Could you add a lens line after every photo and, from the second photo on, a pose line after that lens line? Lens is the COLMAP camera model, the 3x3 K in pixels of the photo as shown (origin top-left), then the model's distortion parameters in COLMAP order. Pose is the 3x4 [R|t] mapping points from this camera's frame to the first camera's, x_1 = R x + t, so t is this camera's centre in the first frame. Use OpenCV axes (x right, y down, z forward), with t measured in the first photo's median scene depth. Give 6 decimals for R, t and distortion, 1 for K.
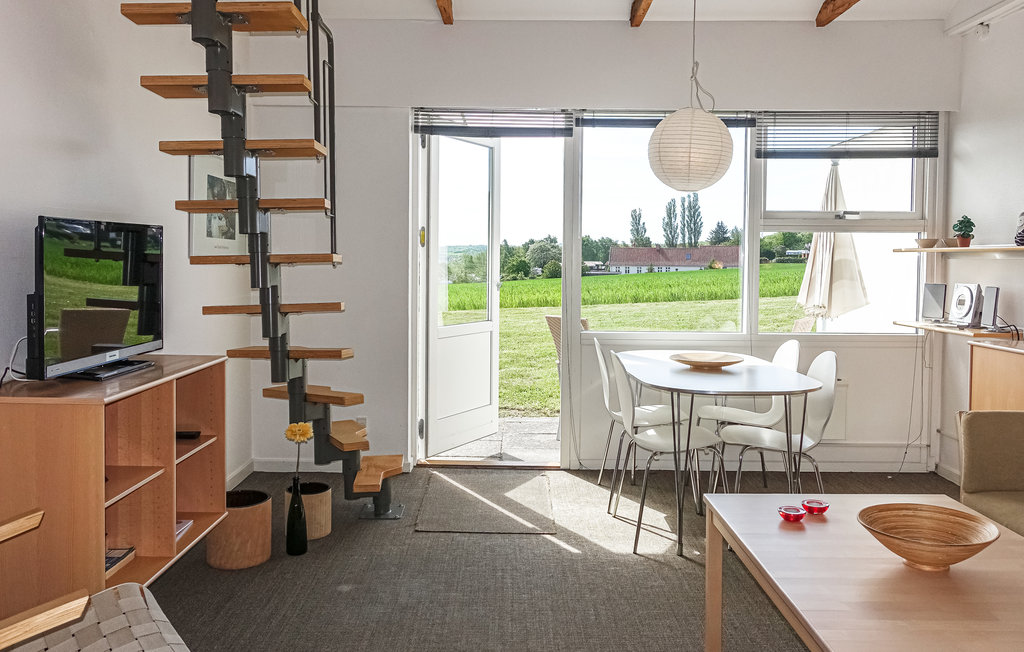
lens RADIAL K [[789.5, 0, 511.4], [0, 789.5, 285.1], [0, 0, 1]] dist [-0.003559, 0.006512]
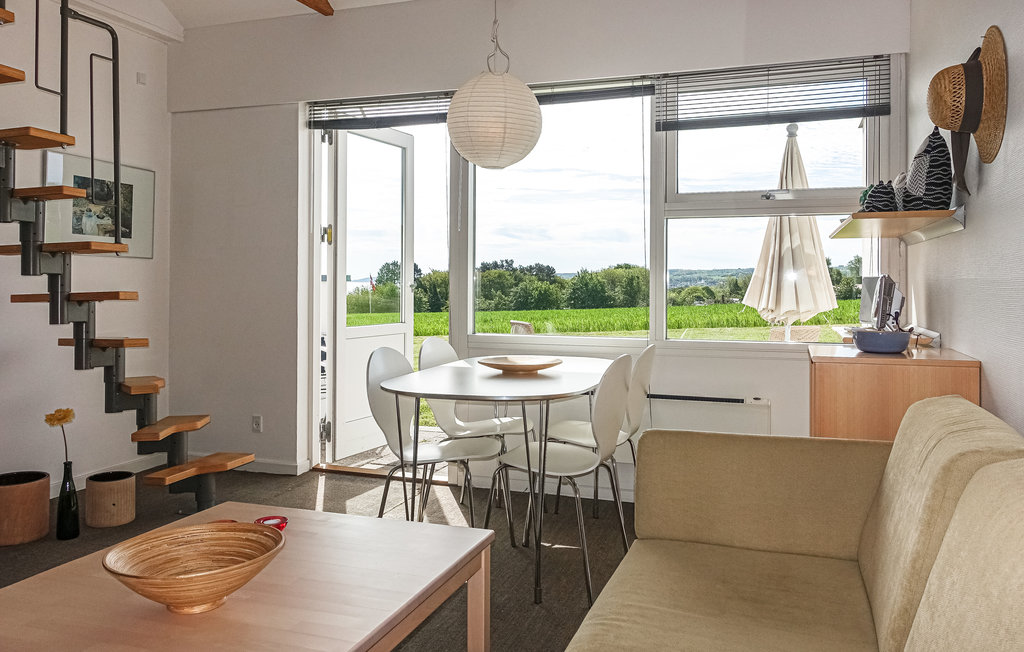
lens RADIAL K [[793.9, 0, 509.2], [0, 793.9, 272.3], [0, 0, 1]] dist [-0.003254, 0.003801]
pose [[0.947549, -0.008191, -0.319506, 0.443925], [-0.005819, 0.999064, -0.042869, 0.029413], [0.319558, 0.042479, 0.946614, 0.153246]]
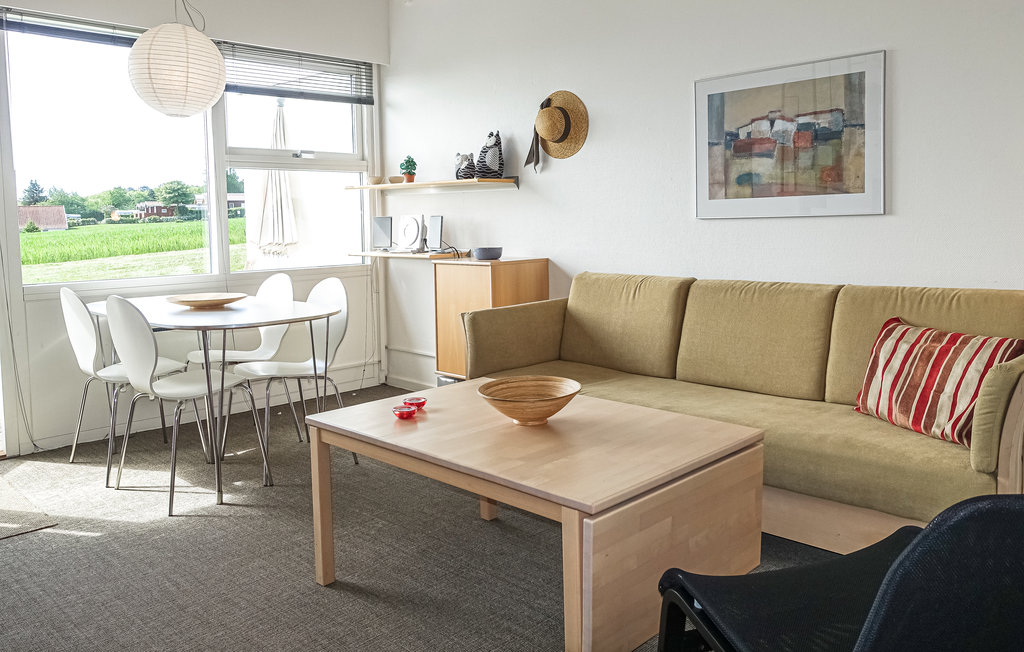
lens RADIAL K [[793.9, 0, 509.2], [0, 793.9, 272.3], [0, 0, 1]] dist [-0.003254, 0.003801]
pose [[0.699797, -0.068538, 0.711046, -0.146340], [0.044037, 0.997632, 0.052822, 0.024898], [-0.712983, -0.005653, 0.701159, 0.072020]]
